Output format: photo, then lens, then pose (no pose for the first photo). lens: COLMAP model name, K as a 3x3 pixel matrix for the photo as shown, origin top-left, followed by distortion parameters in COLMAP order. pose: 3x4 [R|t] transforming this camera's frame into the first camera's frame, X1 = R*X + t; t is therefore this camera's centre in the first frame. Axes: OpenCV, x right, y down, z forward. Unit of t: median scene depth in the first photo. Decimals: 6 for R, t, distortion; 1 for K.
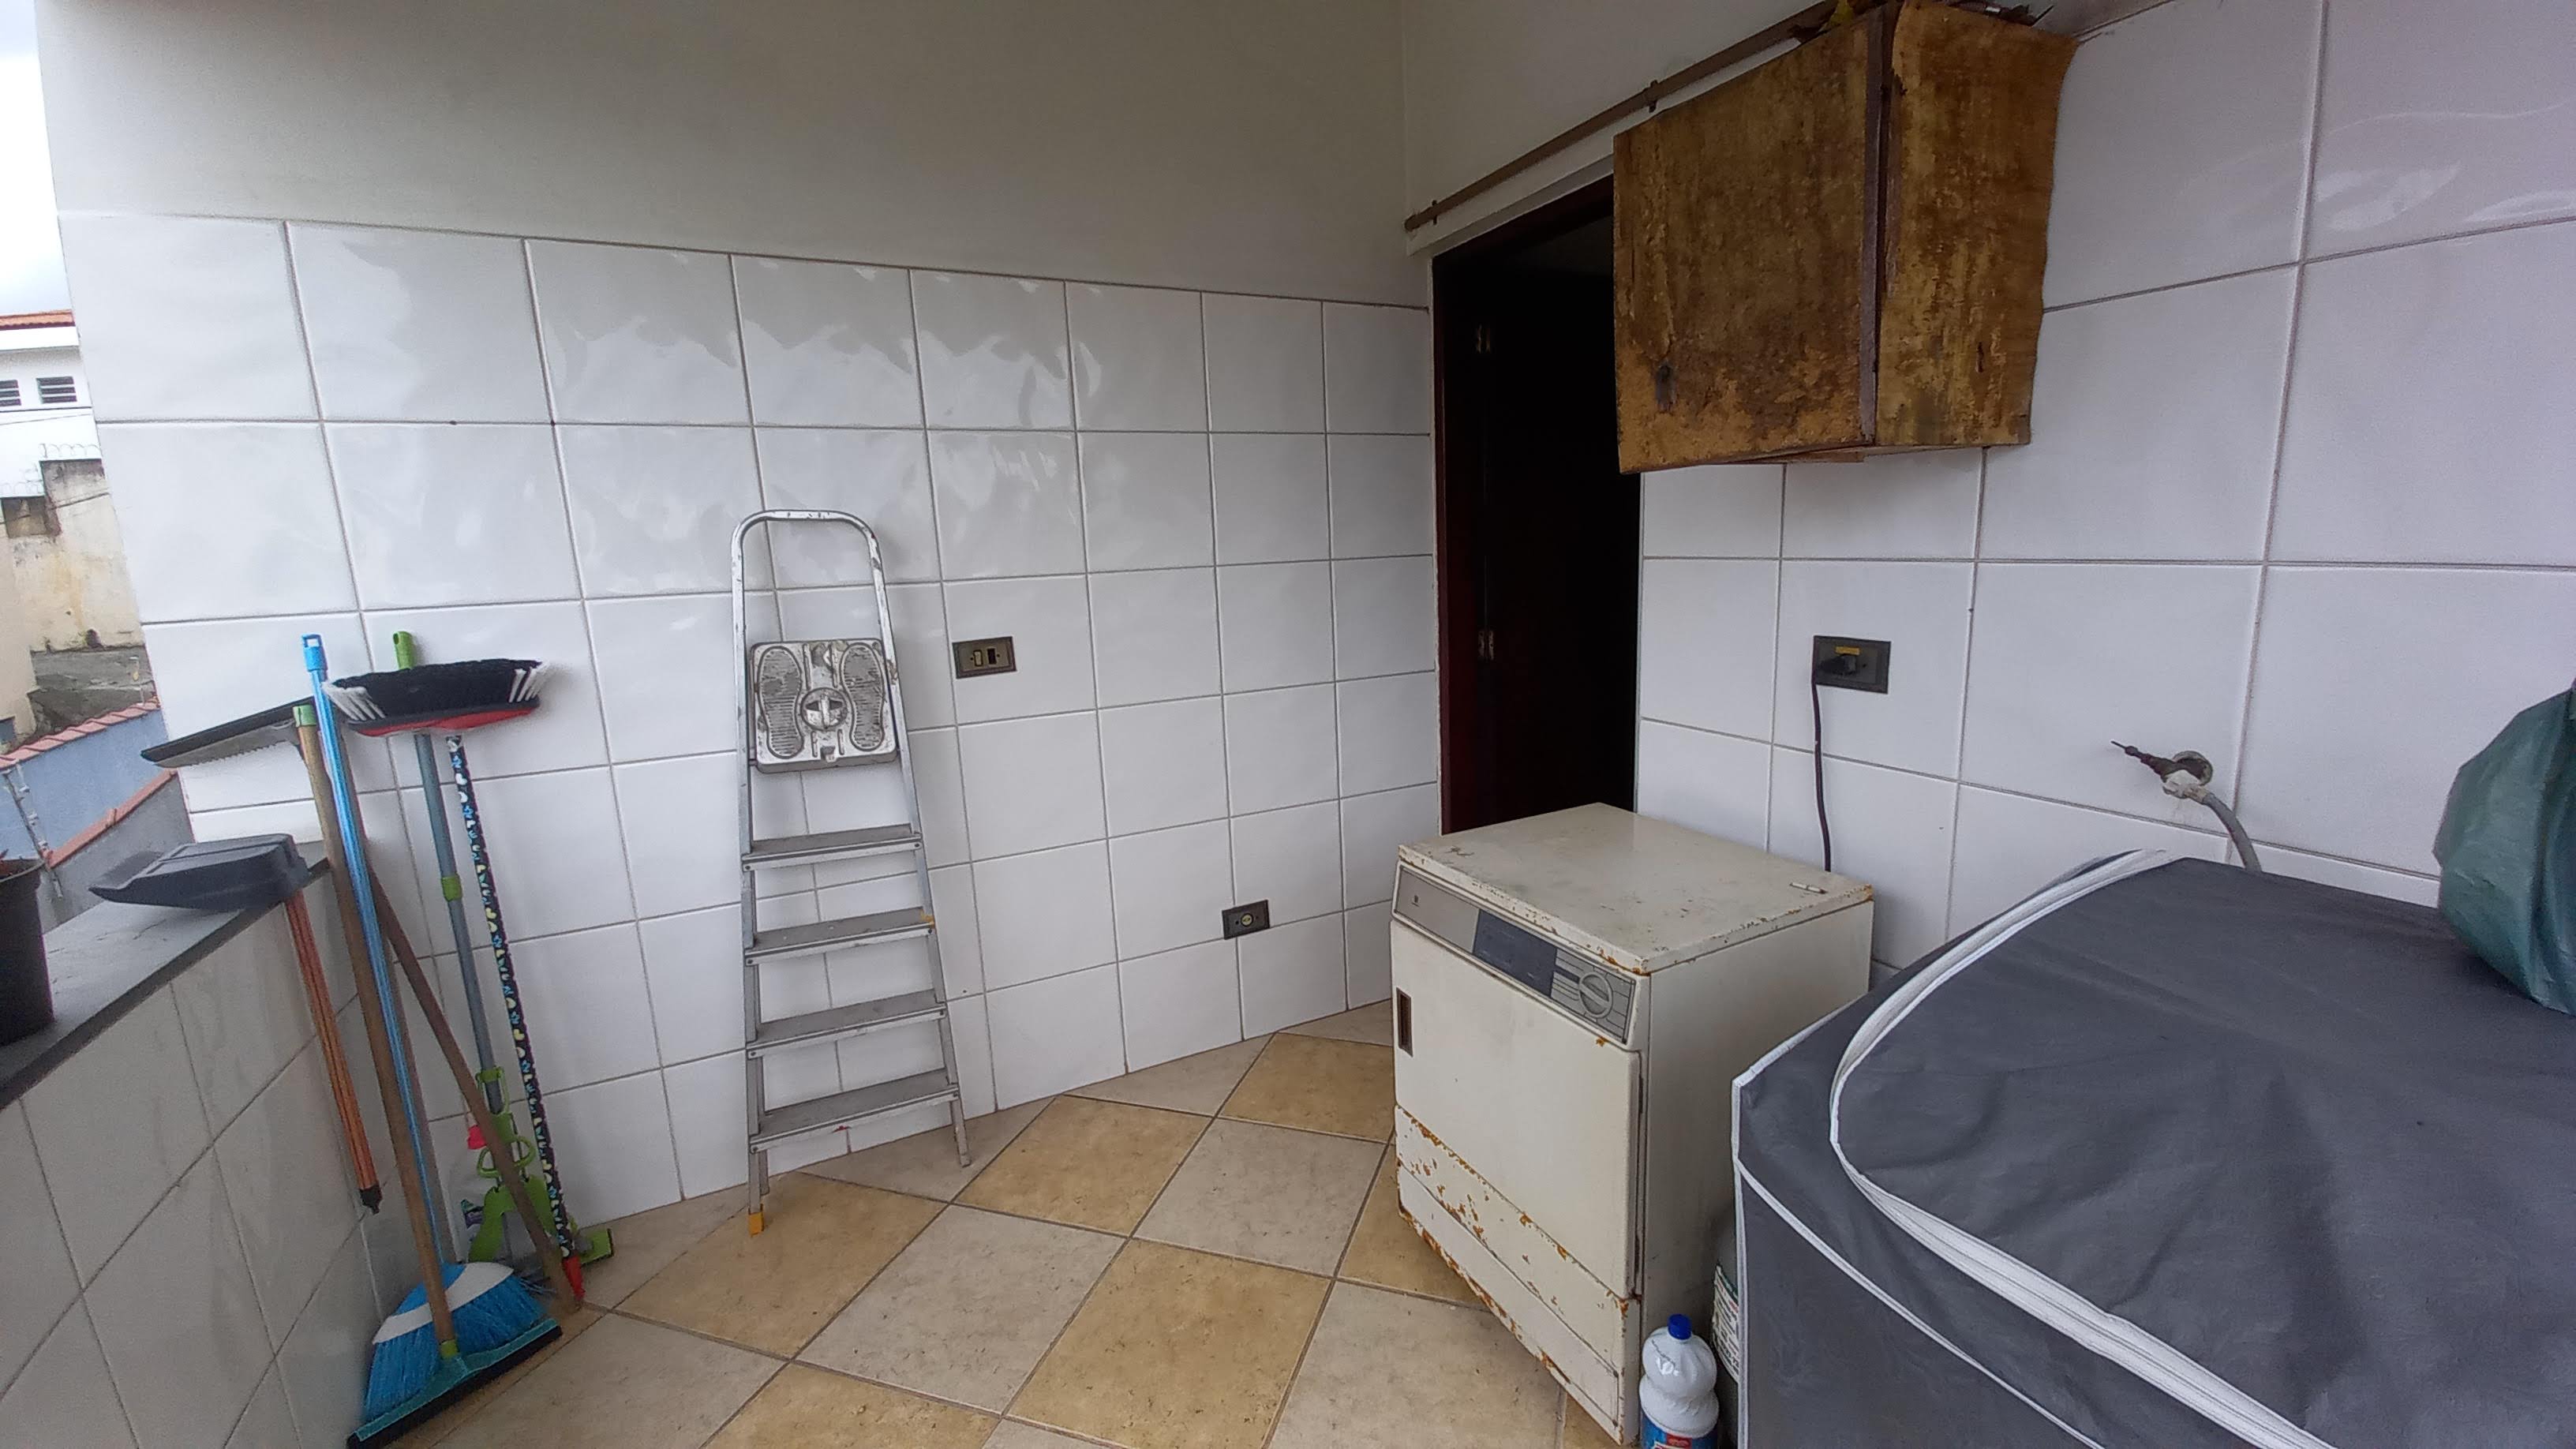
lens RADIAL K [[1009.2, 0, 1288.0], [0, 1009.2, 724.5], [0, 0, 1]] dist [-0.000521, -0.005802]
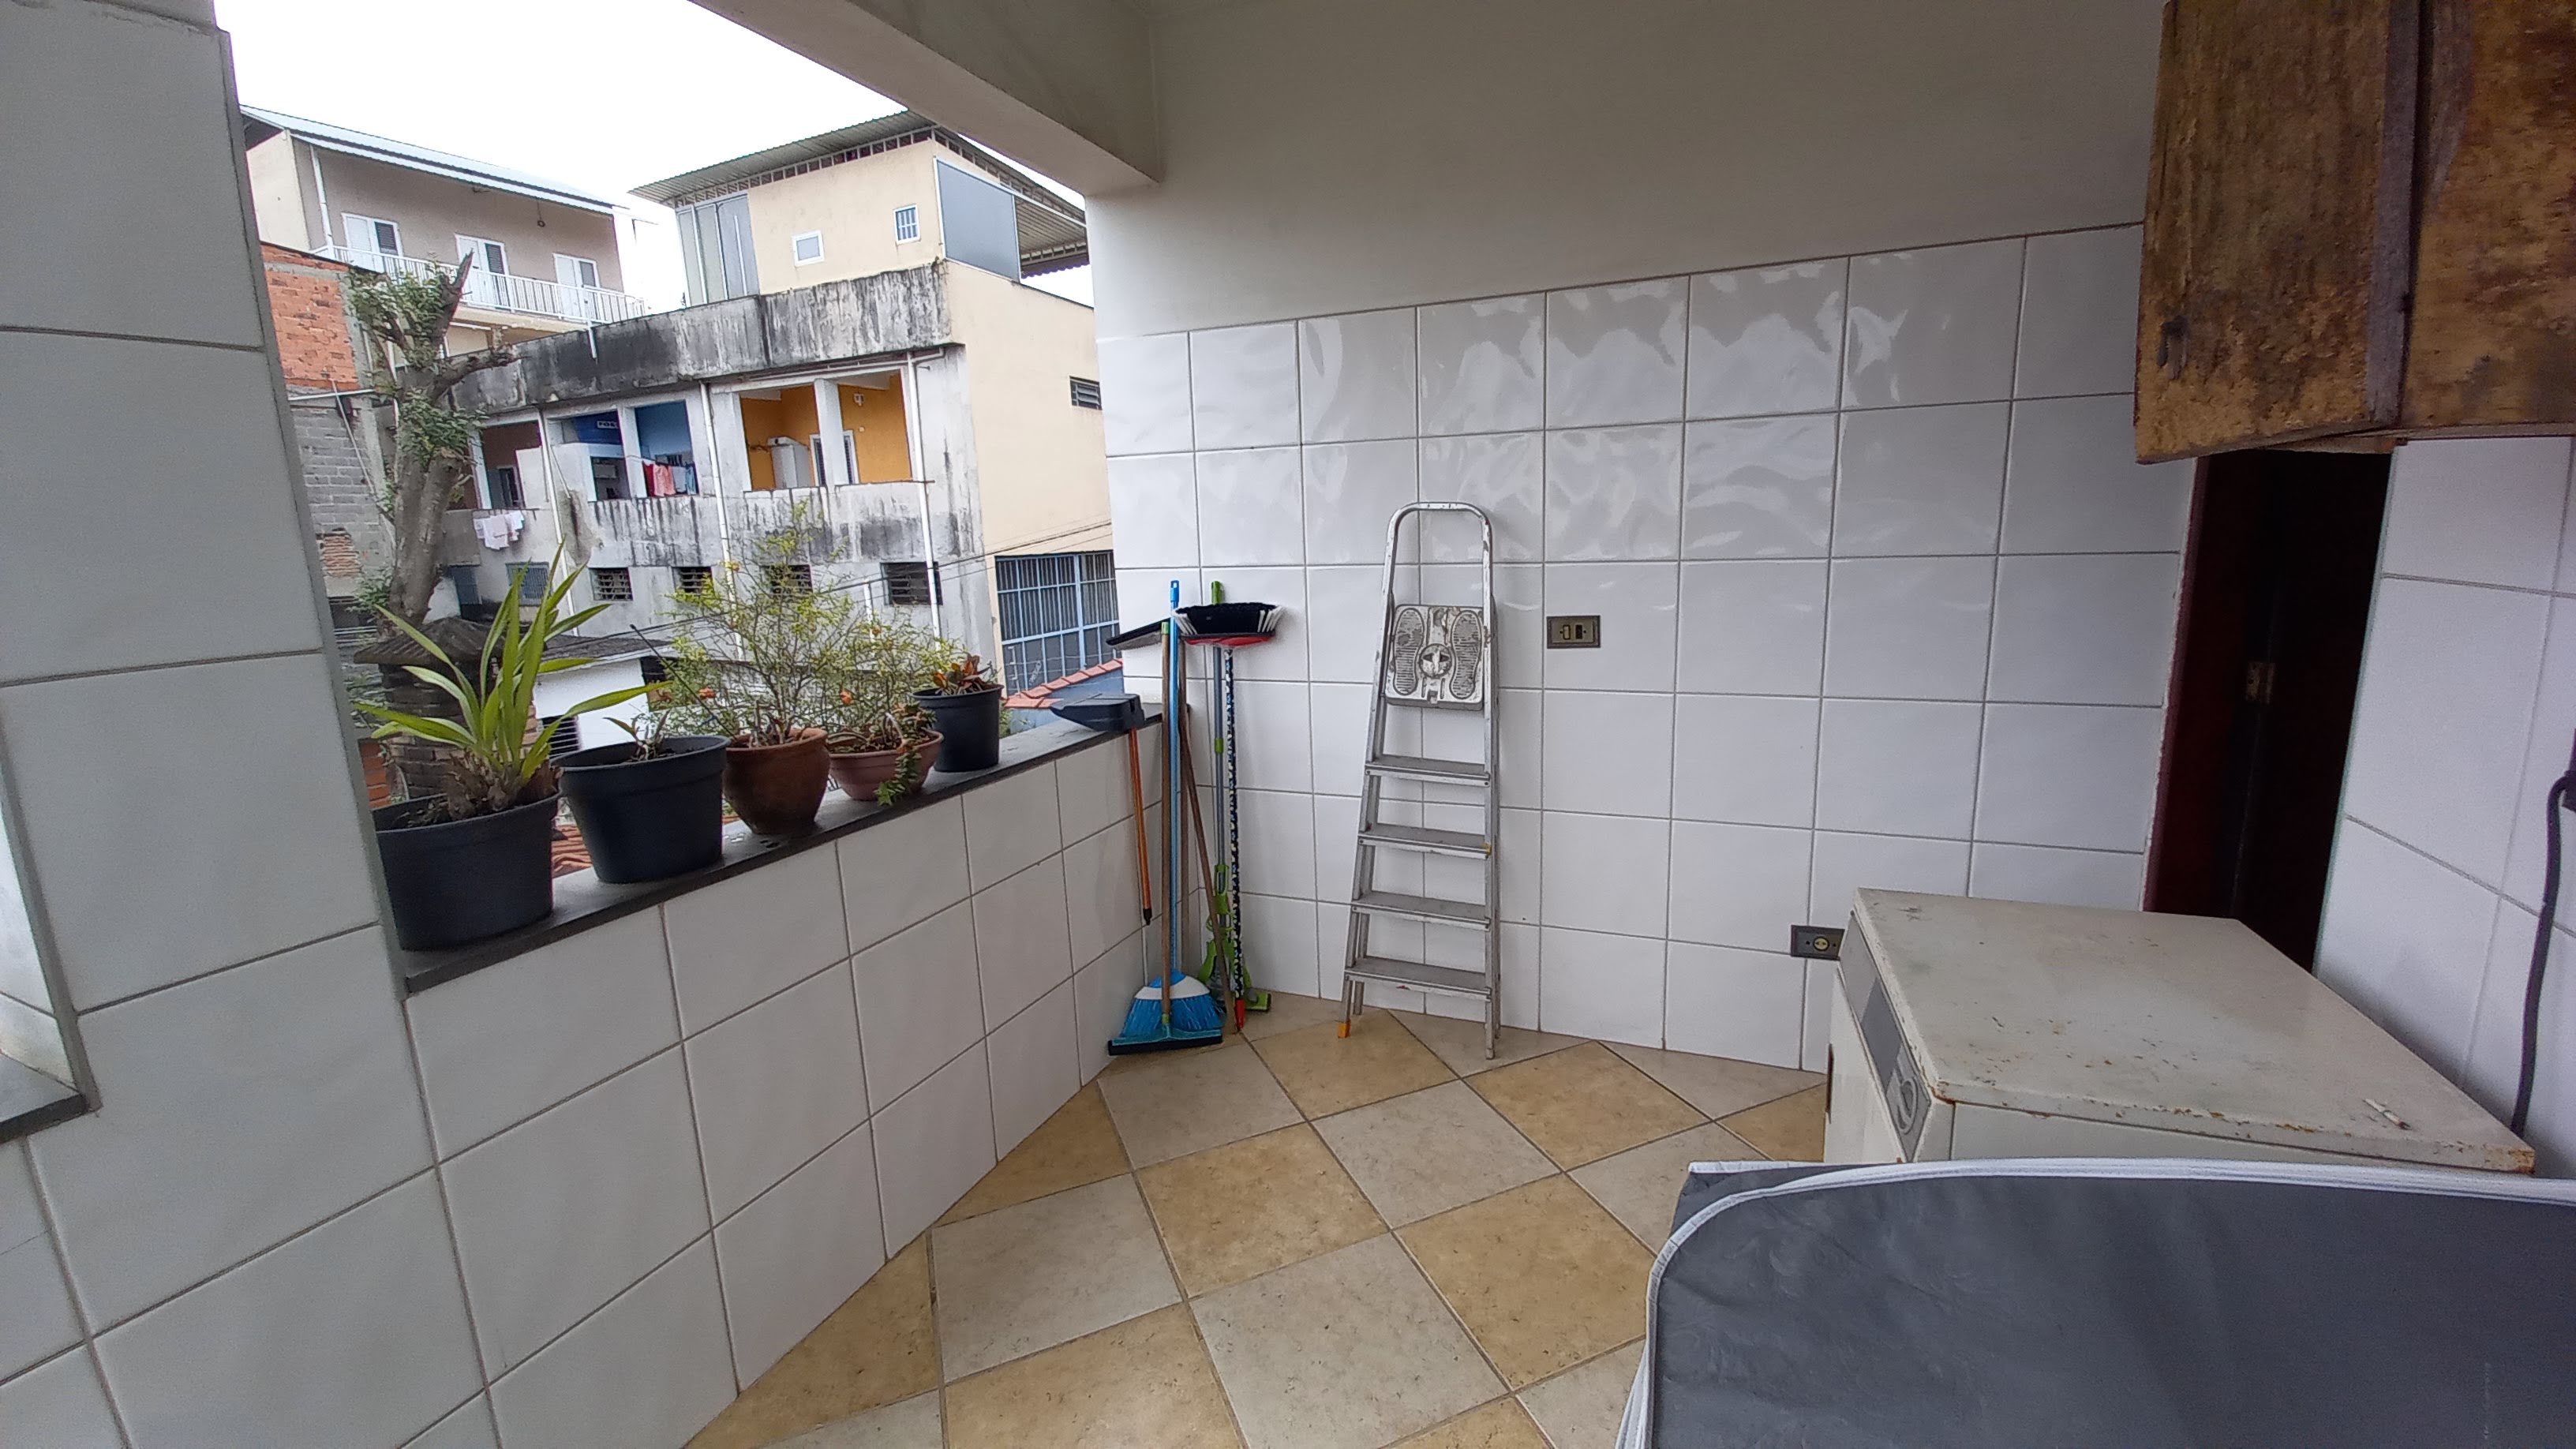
lens RADIAL K [[998.0, 0, 1307.6], [0, 998.0, 728.6], [0, 0, 1]] dist [-0.000299, -0.012340]
pose [[0.653288, 0.164575, -0.739006, 0.403627], [-0.133051, 0.985854, 0.101929, -0.041062], [0.745327, 0.031737, 0.665943, 0.059663]]
